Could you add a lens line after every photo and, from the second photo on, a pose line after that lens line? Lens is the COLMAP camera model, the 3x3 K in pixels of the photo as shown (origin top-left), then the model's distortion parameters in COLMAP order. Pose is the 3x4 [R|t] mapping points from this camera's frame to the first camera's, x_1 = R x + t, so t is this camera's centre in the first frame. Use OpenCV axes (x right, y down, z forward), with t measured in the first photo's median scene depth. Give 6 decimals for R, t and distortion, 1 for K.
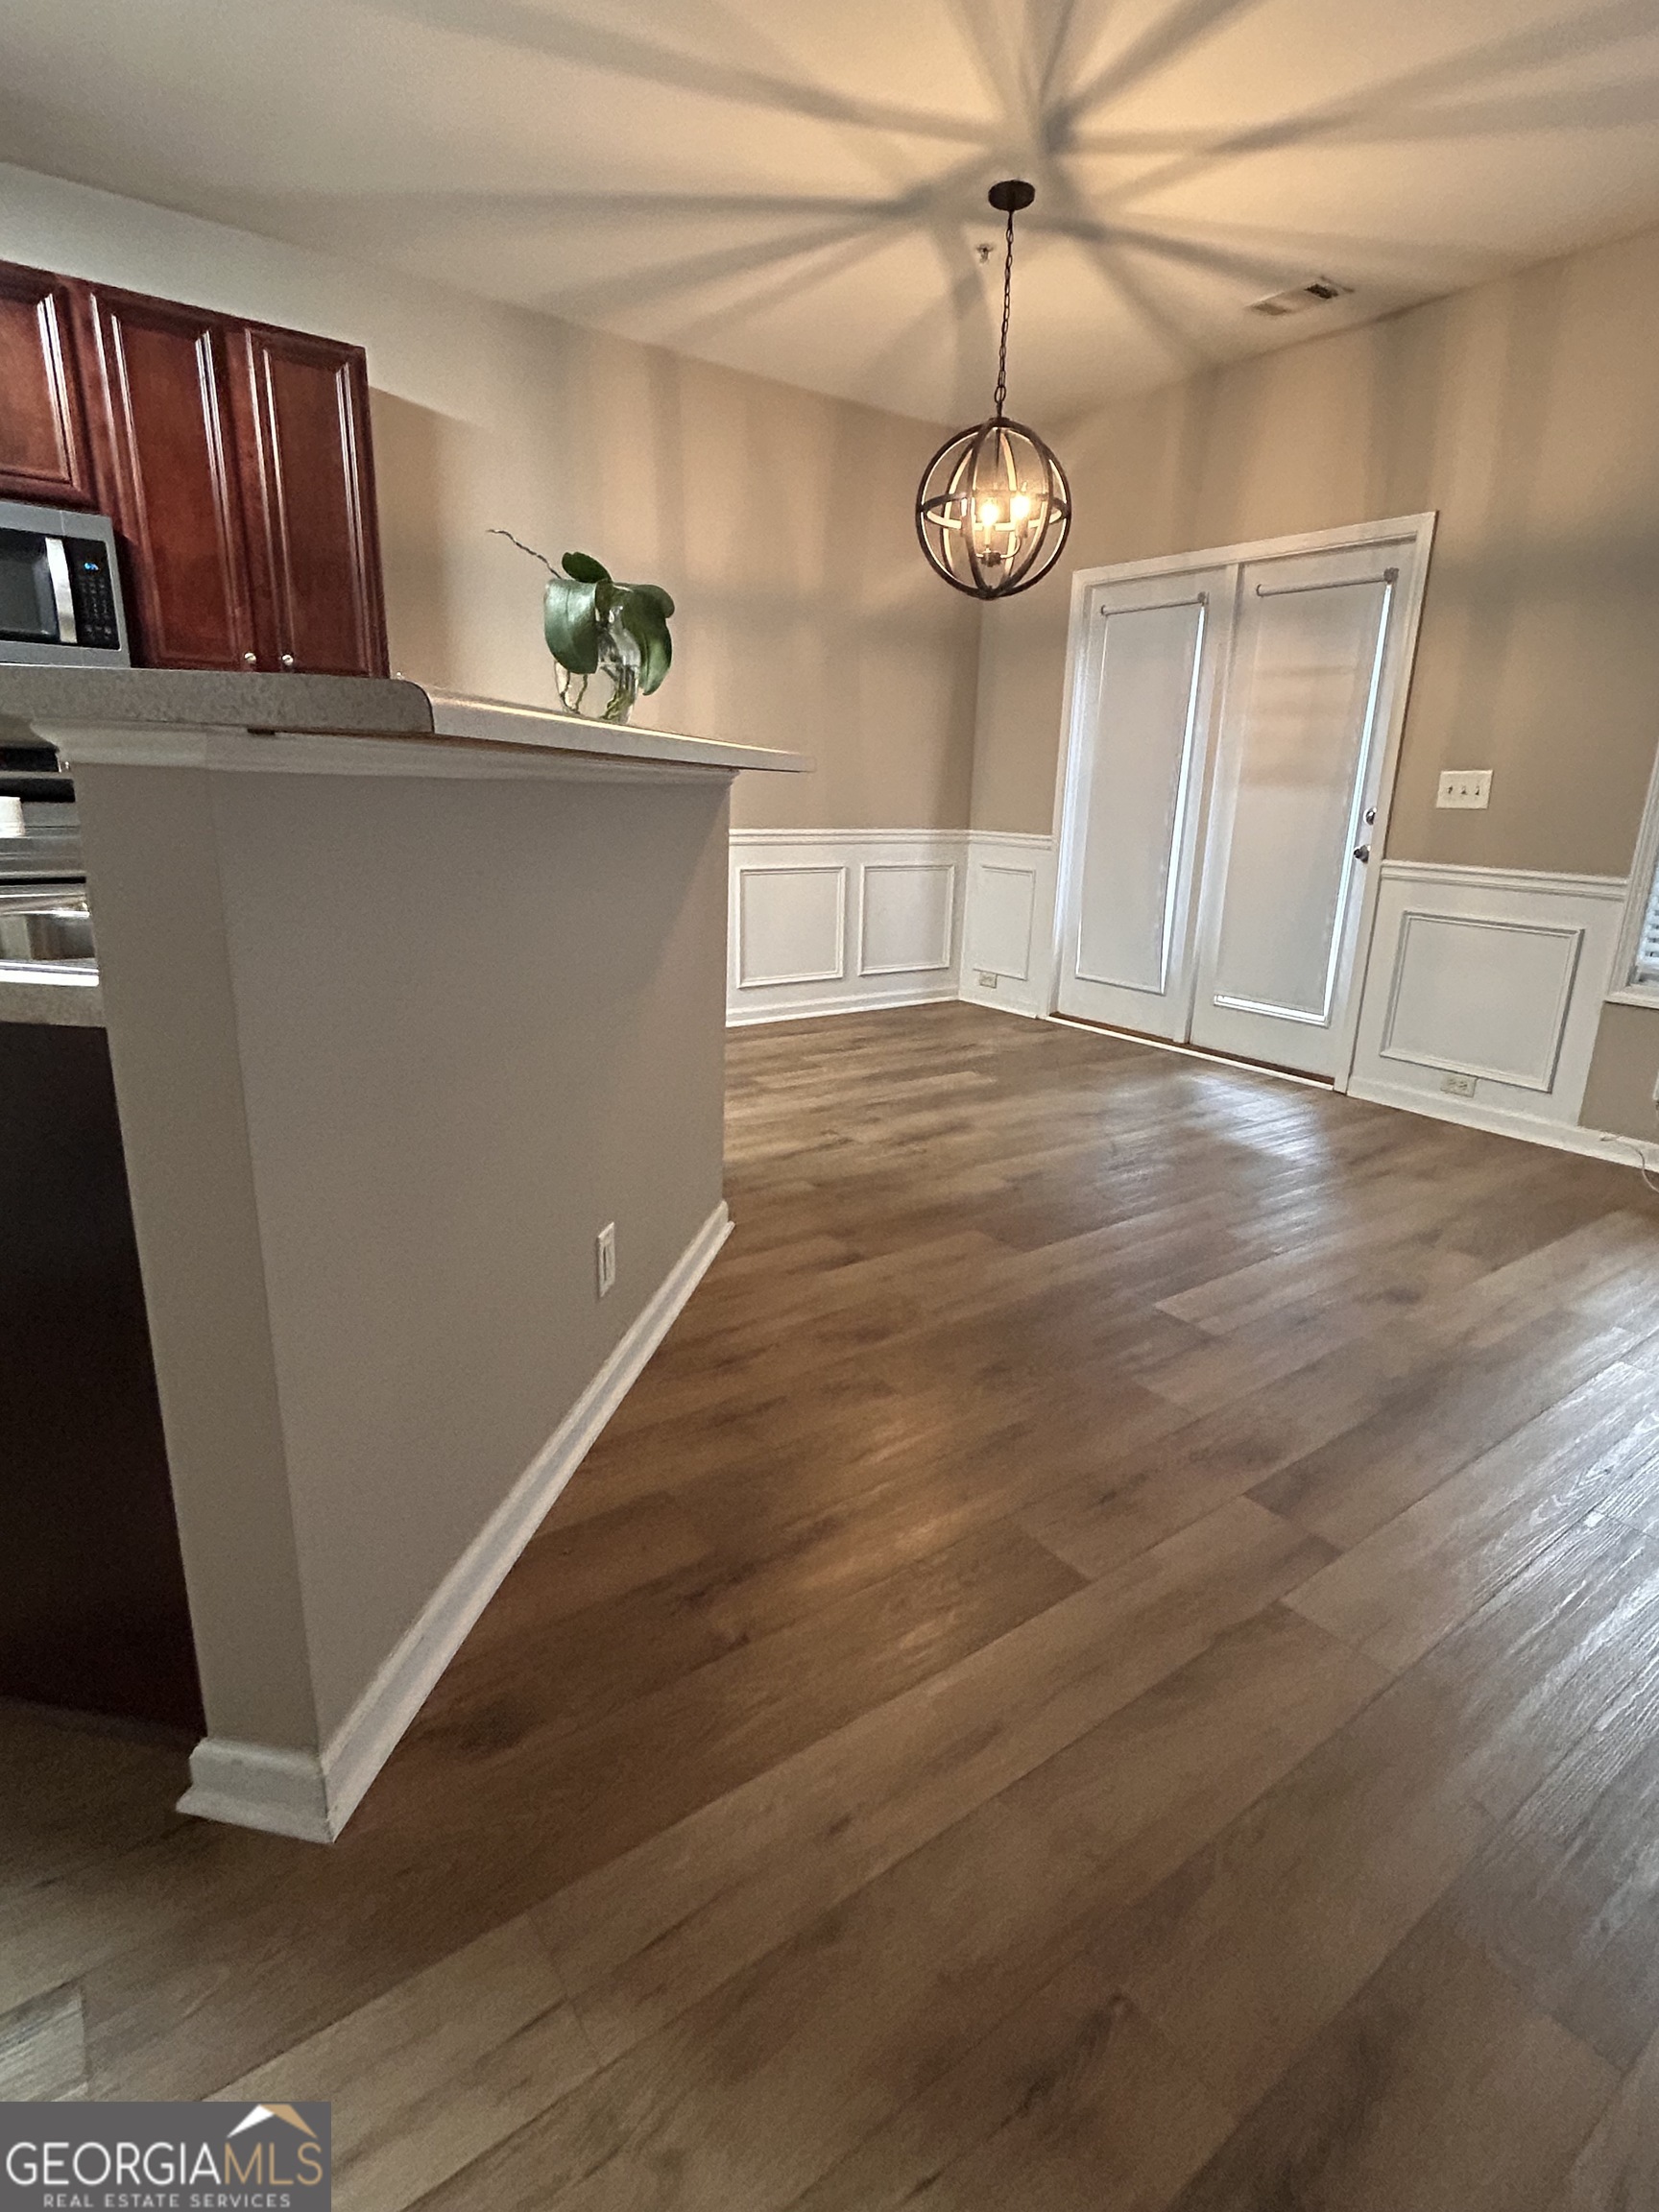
lens RADIAL K [[1100.6, 0, 827.0], [0, 1100.6, 1073.8], [0, 0, 1]] dist [-0.001002, -0.000083]
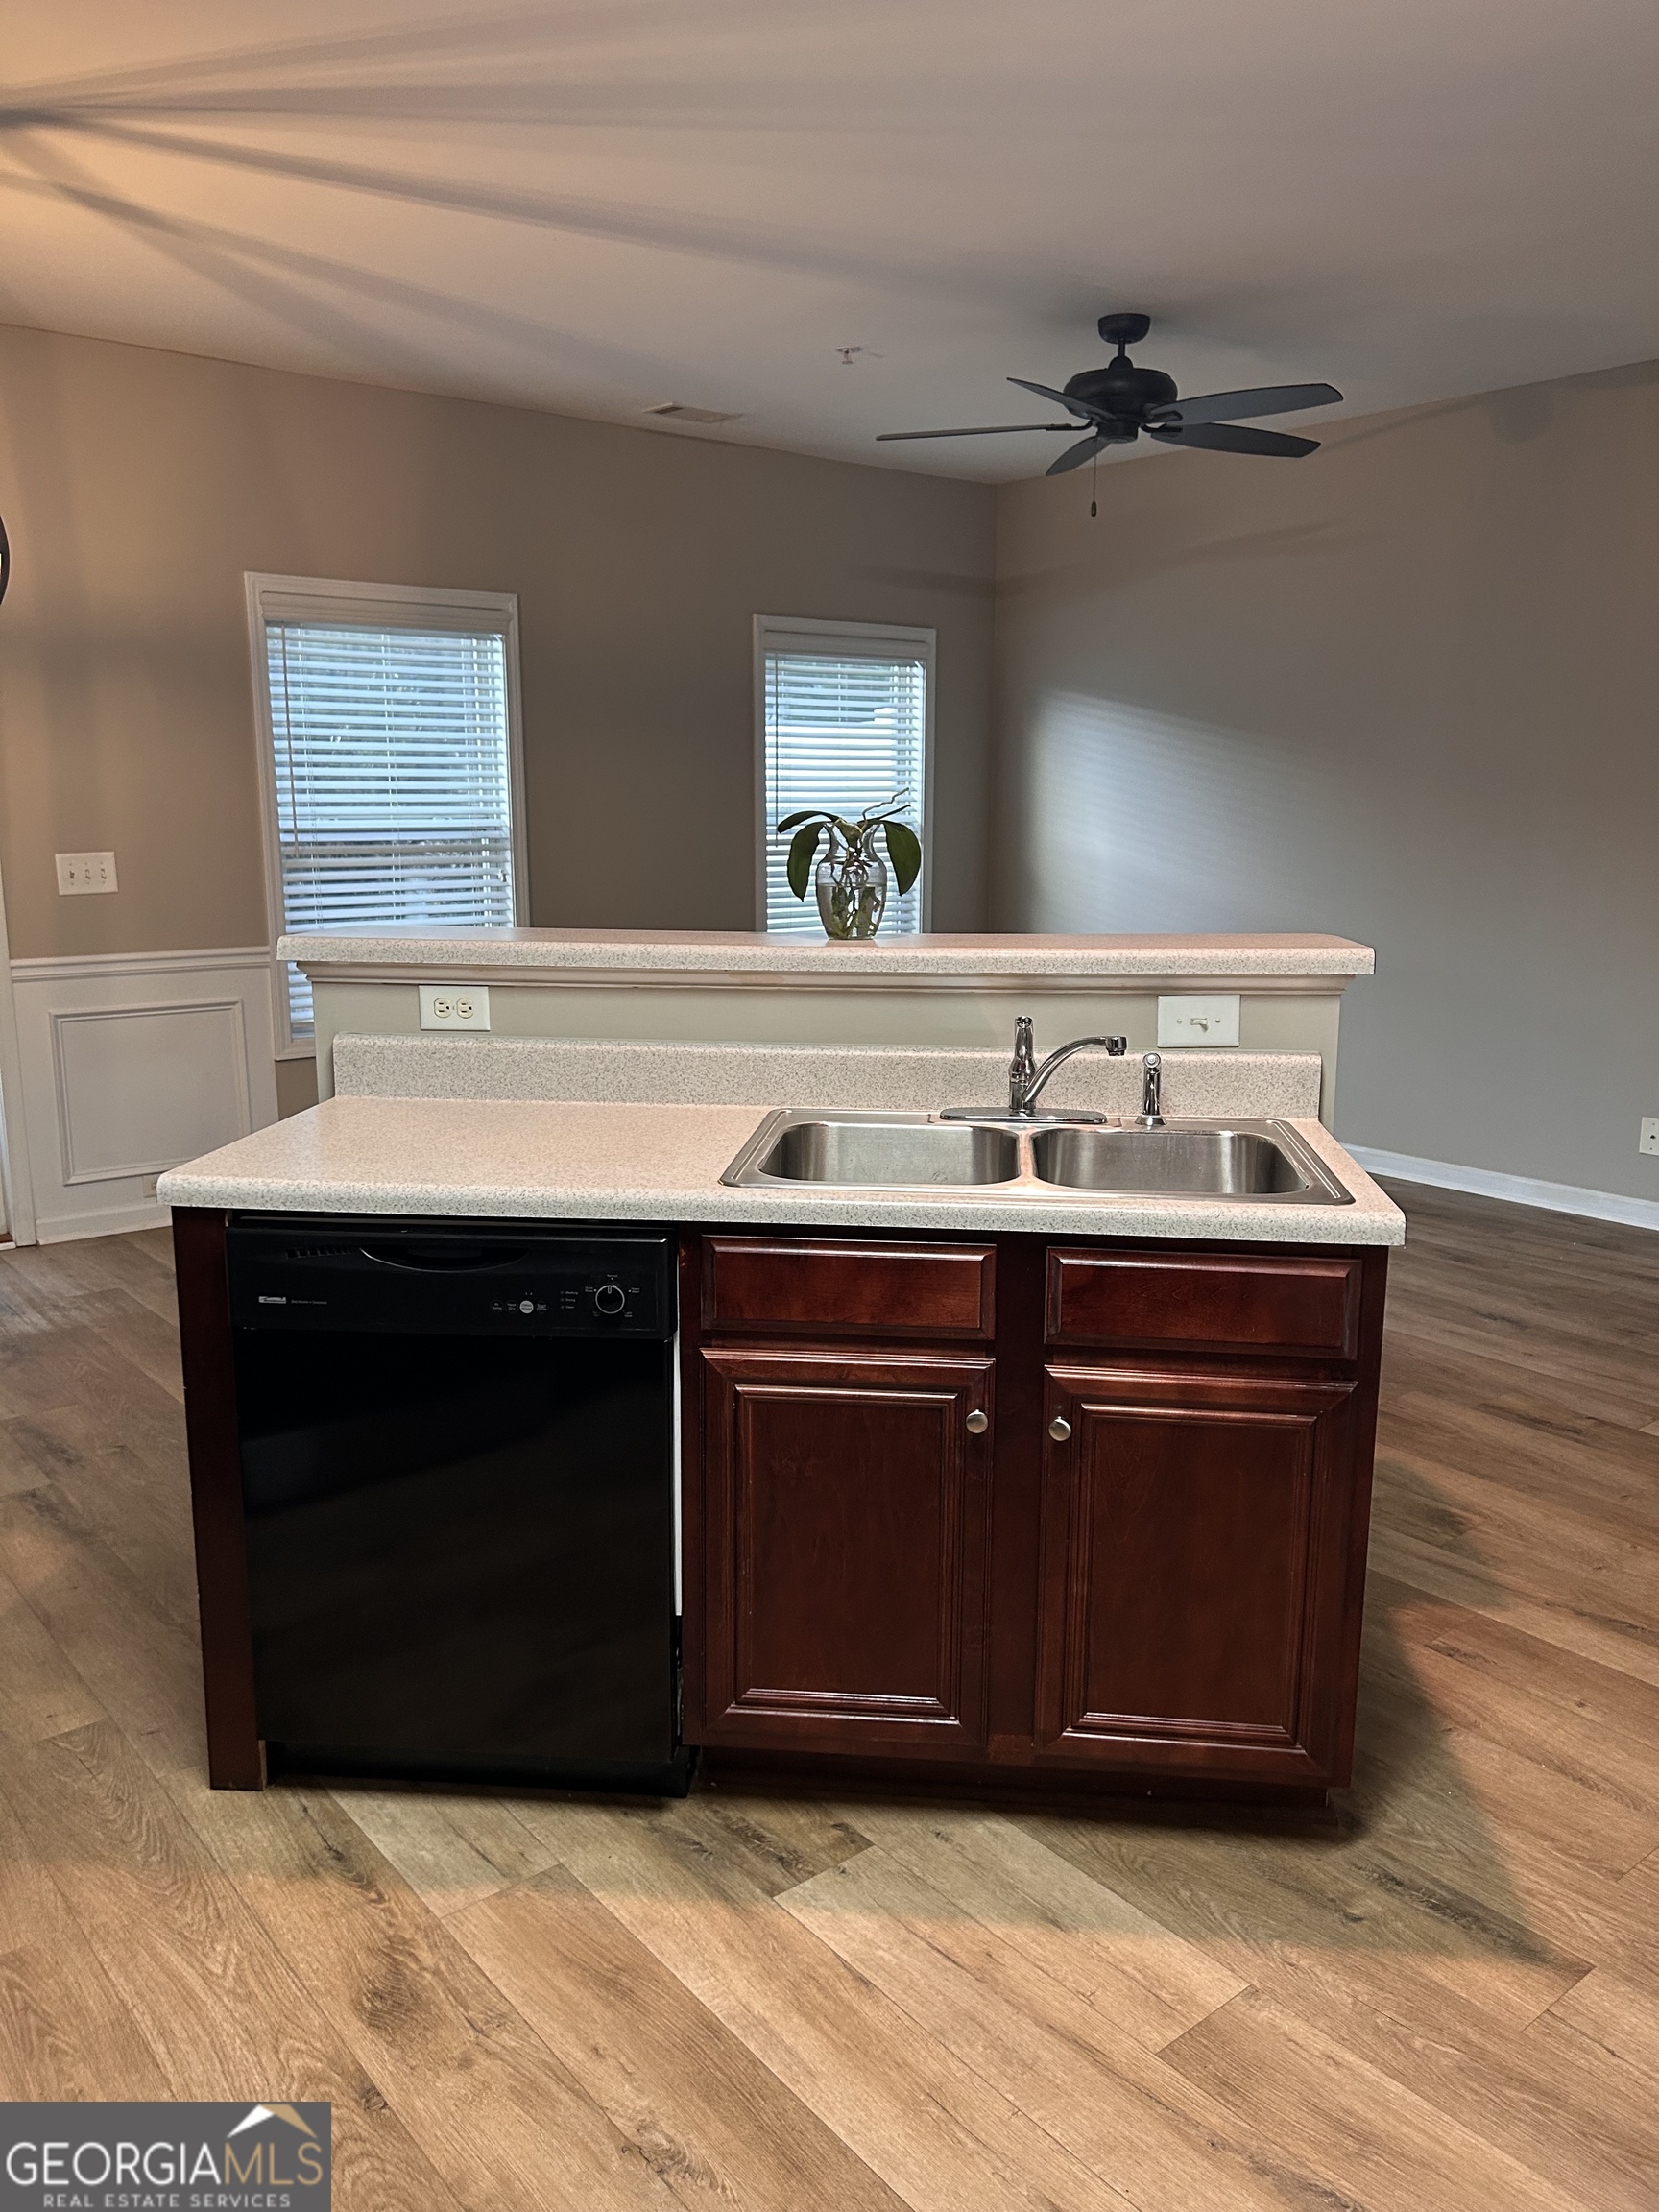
lens RADIAL K [[1645.4, 0, 829.9], [0, 1645.4, 1109.9], [0, 0, 1]] dist [0.056910, -0.073132]
pose [[-0.062575, -0.220451, 0.973389, -0.834864], [0.249921, 0.940765, 0.229129, -0.235896], [-0.966242, 0.257608, -0.003773, 0.465481]]
